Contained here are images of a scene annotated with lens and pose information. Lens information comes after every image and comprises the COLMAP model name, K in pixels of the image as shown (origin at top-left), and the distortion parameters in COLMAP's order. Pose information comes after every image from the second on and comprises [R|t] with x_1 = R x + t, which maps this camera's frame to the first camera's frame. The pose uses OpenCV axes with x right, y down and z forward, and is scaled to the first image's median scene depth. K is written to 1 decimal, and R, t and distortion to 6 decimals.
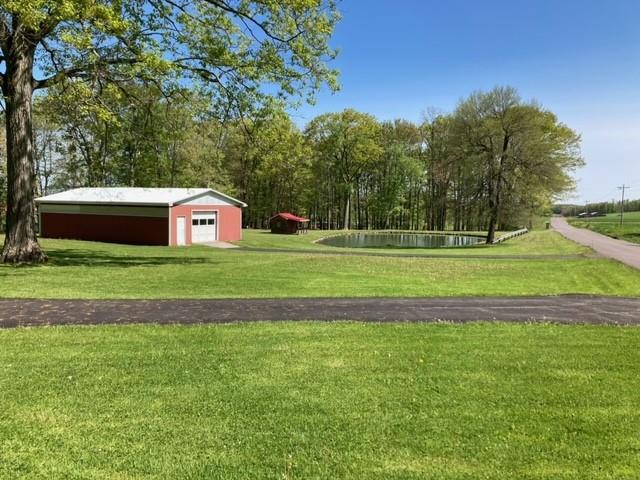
lens RADIAL K [[513.7, 0, 320.0], [0, 513.7, 240.0], [0, 0, 1]] dist [-0.000672, -0.005953]
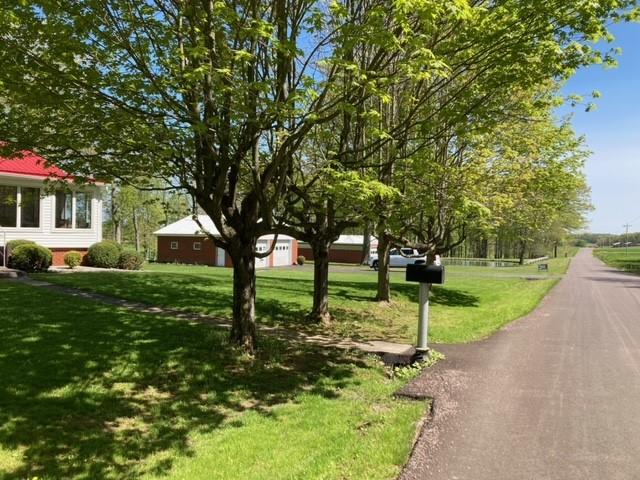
lens RADIAL K [[513.7, 0, 320.0], [0, 513.7, 240.0], [0, 0, 1]] dist [-0.000672, -0.005953]
pose [[0.998258, 0.002452, -0.058948, -0.111793], [-0.005729, 0.998443, -0.055480, 0.009632], [0.058721, 0.055721, 0.996718, -0.353142]]
